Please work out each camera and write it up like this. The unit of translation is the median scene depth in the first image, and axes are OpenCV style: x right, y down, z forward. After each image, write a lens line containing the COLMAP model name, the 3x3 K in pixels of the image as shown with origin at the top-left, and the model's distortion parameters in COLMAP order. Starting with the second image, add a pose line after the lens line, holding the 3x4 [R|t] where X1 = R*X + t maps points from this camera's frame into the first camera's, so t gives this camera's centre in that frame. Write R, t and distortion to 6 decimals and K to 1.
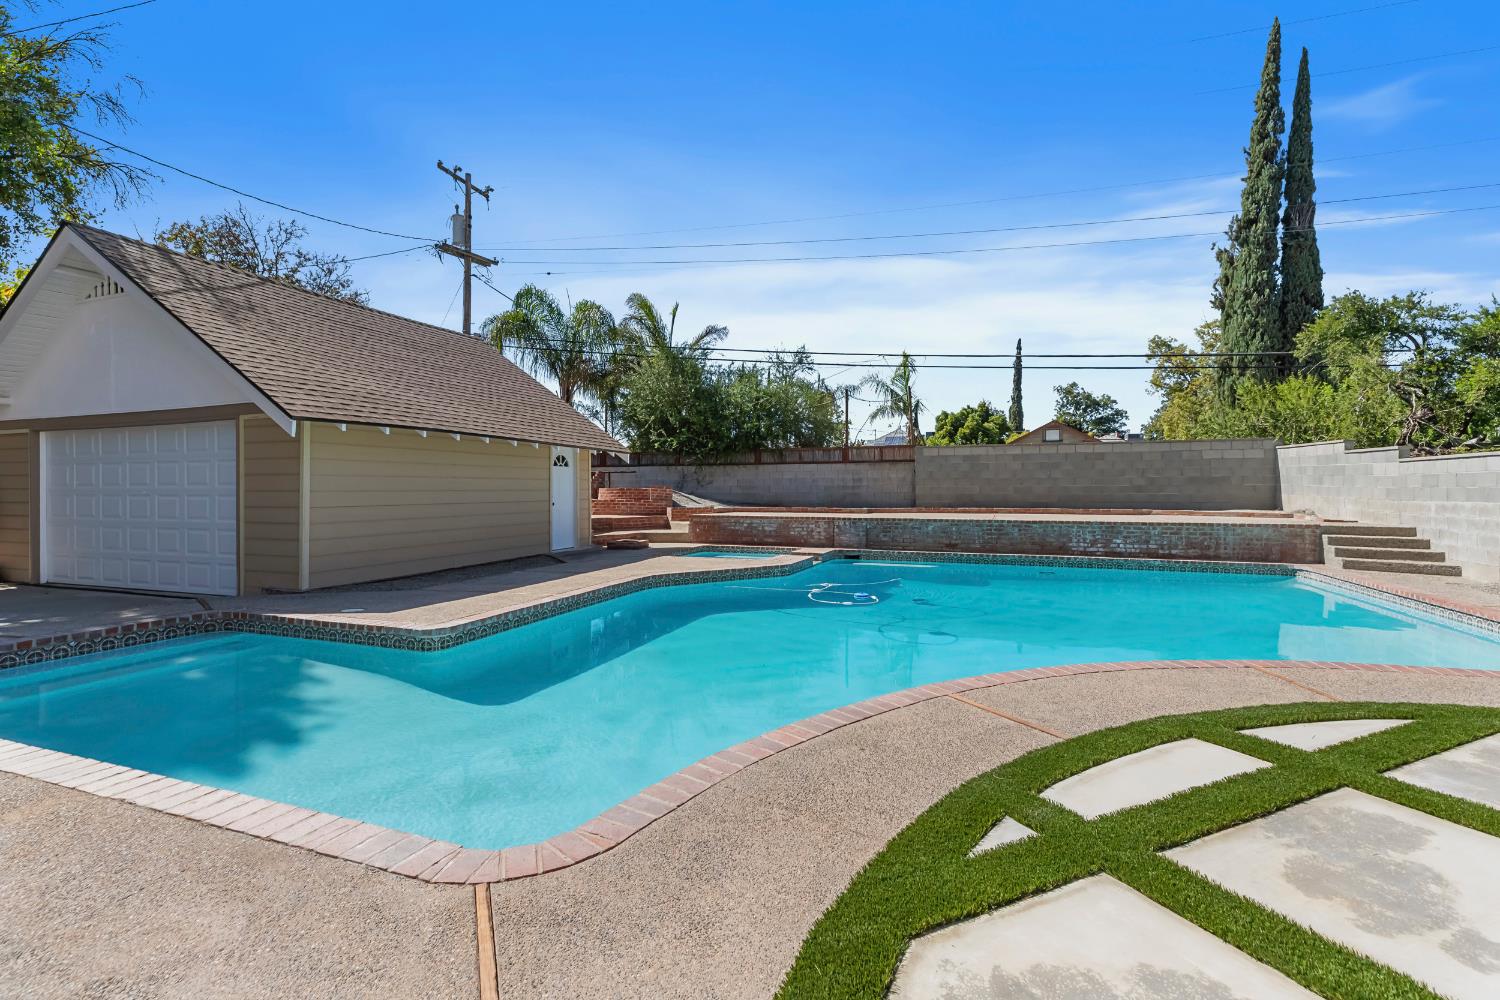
lens RADIAL K [[676.1, 0, 758.9], [0, 676.1, 481.8], [0, 0, 1]] dist [0.007874, -0.001485]
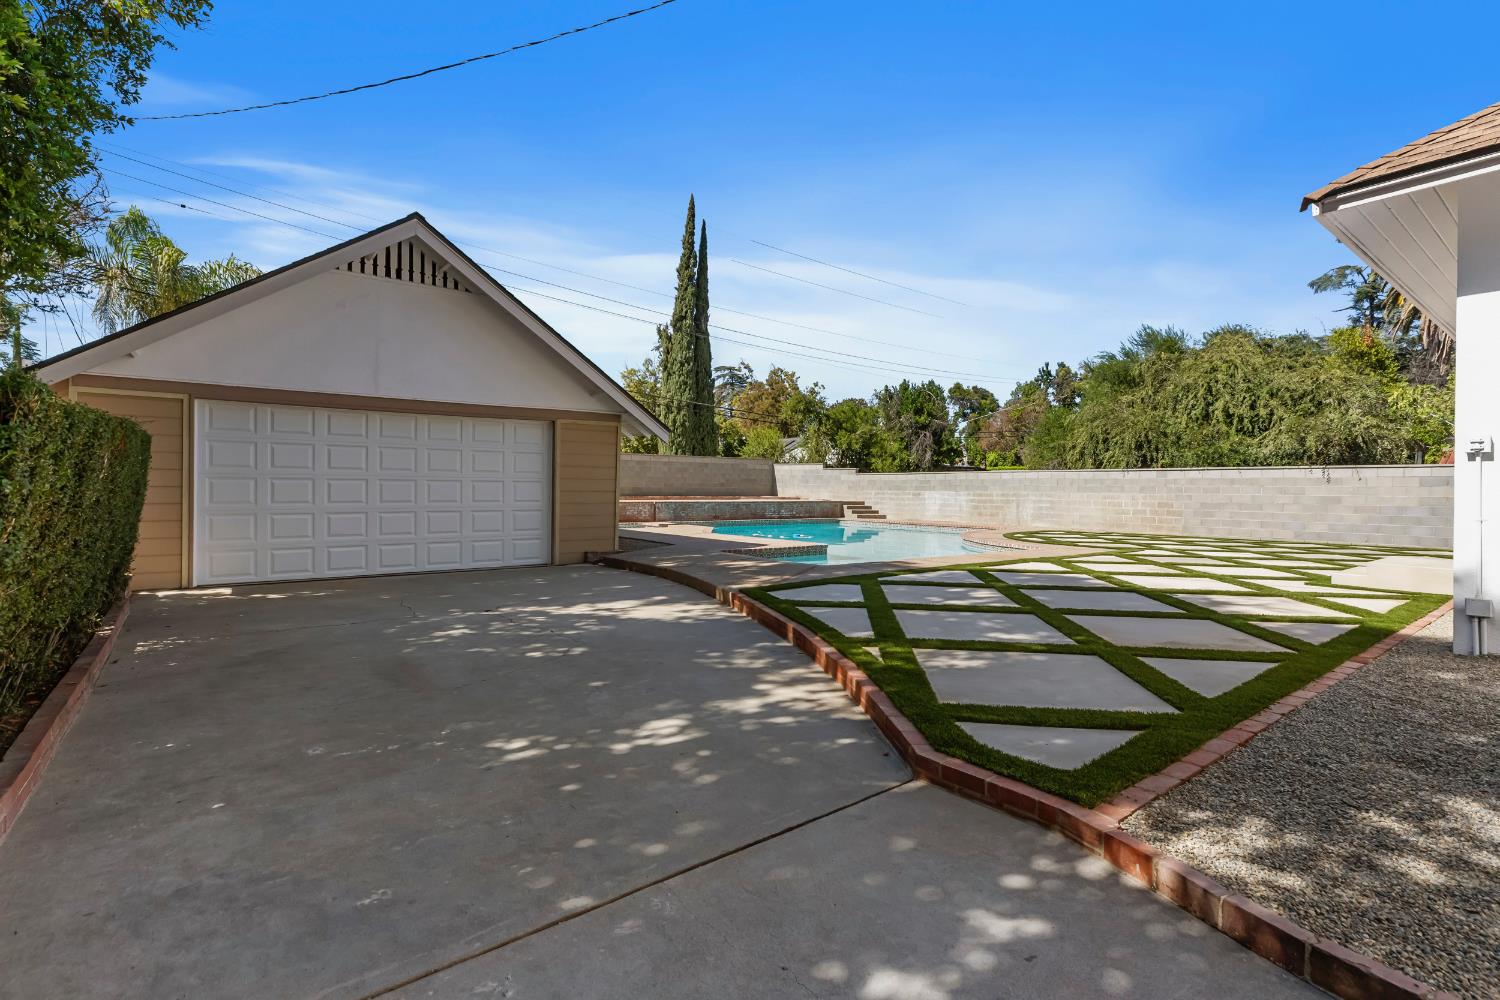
lens RADIAL K [[676.1, 0, 751.1], [0, 676.1, 487.0], [0, 0, 1]] dist [0.007874, -0.001485]
pose [[0.537569, 0.007551, 0.843186, -0.797086], [-0.019017, 0.999814, 0.003171, 0.008567], [-0.843005, -0.017739, 0.537613, 0.008980]]
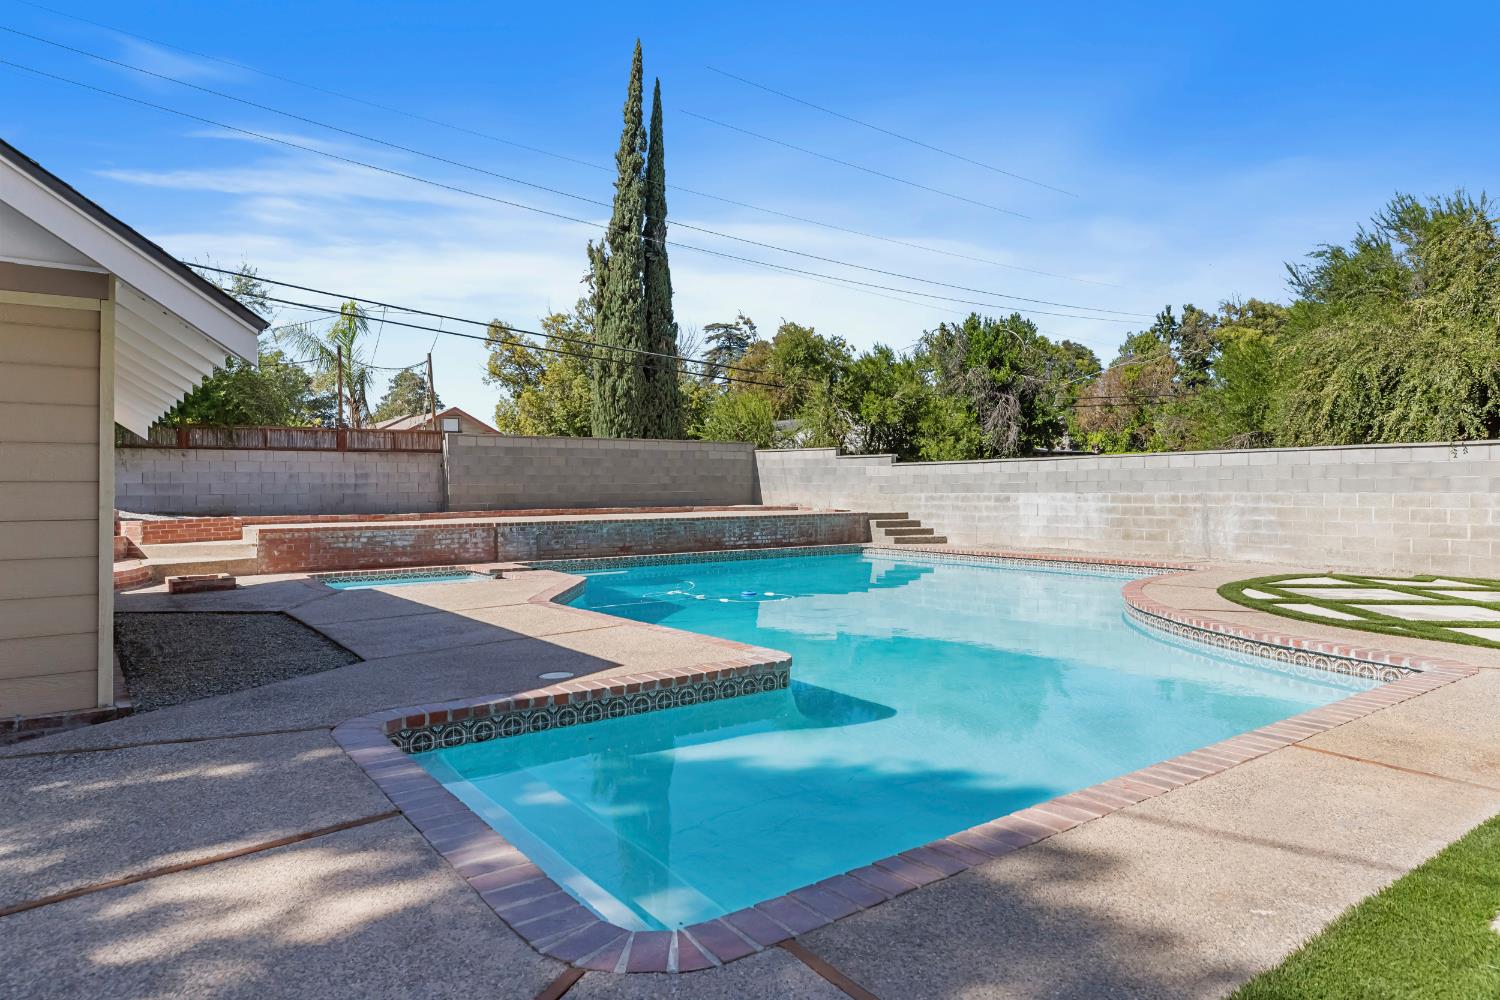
lens RADIAL K [[876.2, 0, 749.9], [0, 876.2, 498.4], [0, 0, 1]] dist [0.005840, -0.000445]
pose [[0.553355, -0.011676, 0.832864, -0.429966], [-0.002793, 0.999870, 0.015873, 0.006009], [-0.832941, -0.011110, 0.553250, 0.156528]]
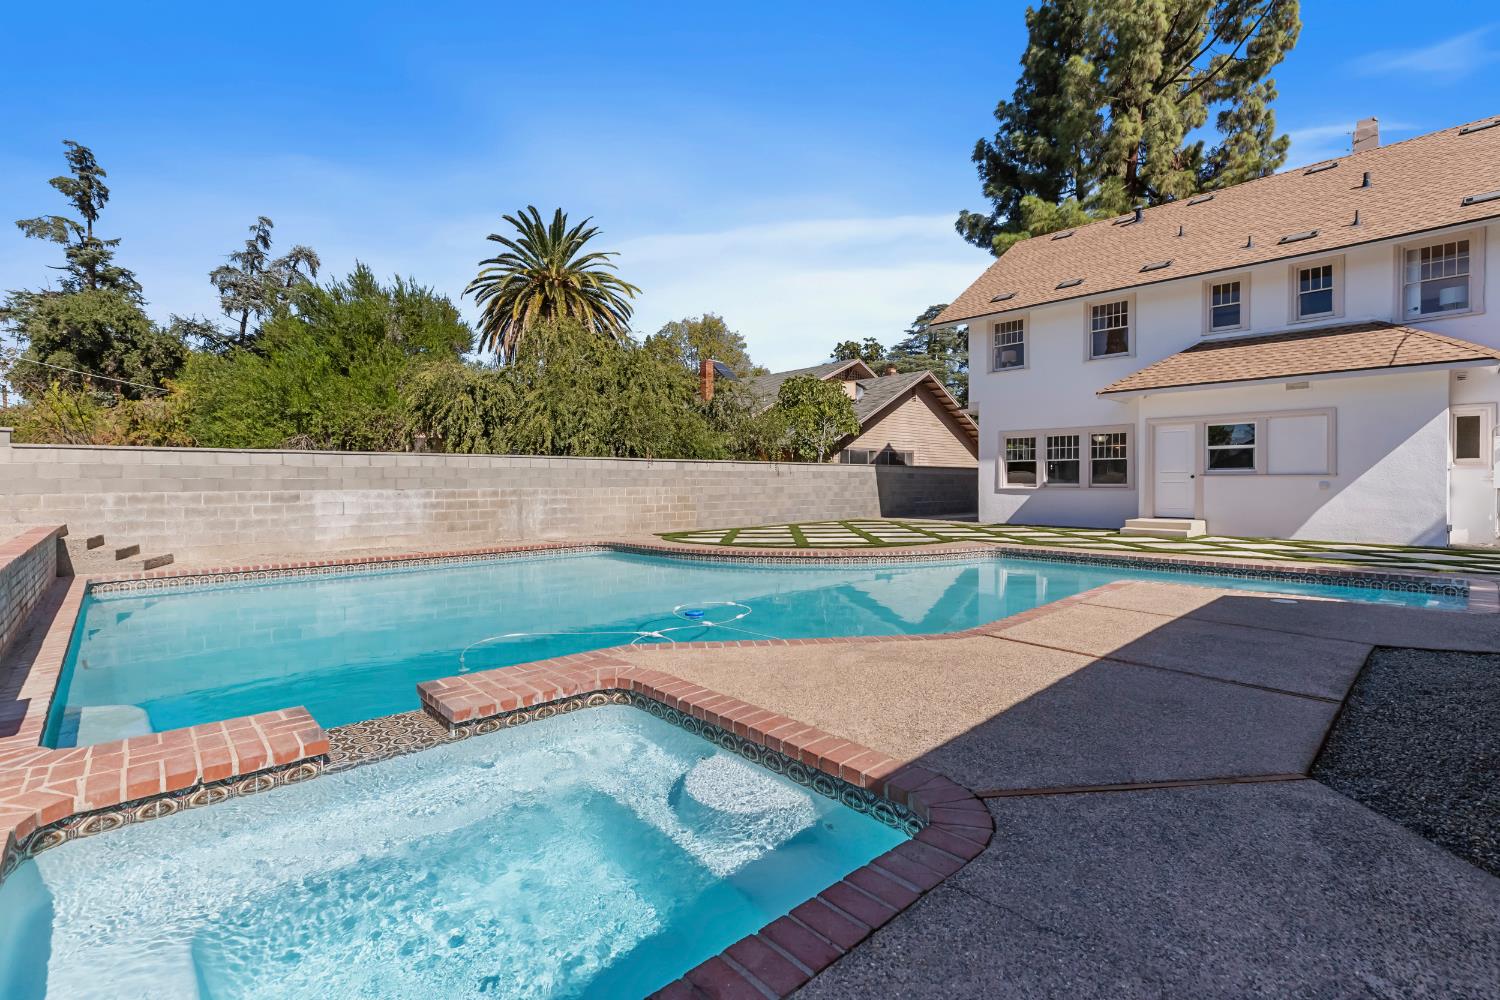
lens RADIAL K [[676.1, 0, 755.2], [0, 676.1, 495.0], [0, 0, 1]] dist [0.007874, -0.001485]
pose [[-0.893736, -0.004578, 0.448570, -0.132381], [-0.000292, 0.999954, 0.009624, 0.012378], [-0.448593, 0.008471, -0.893696, 0.814450]]
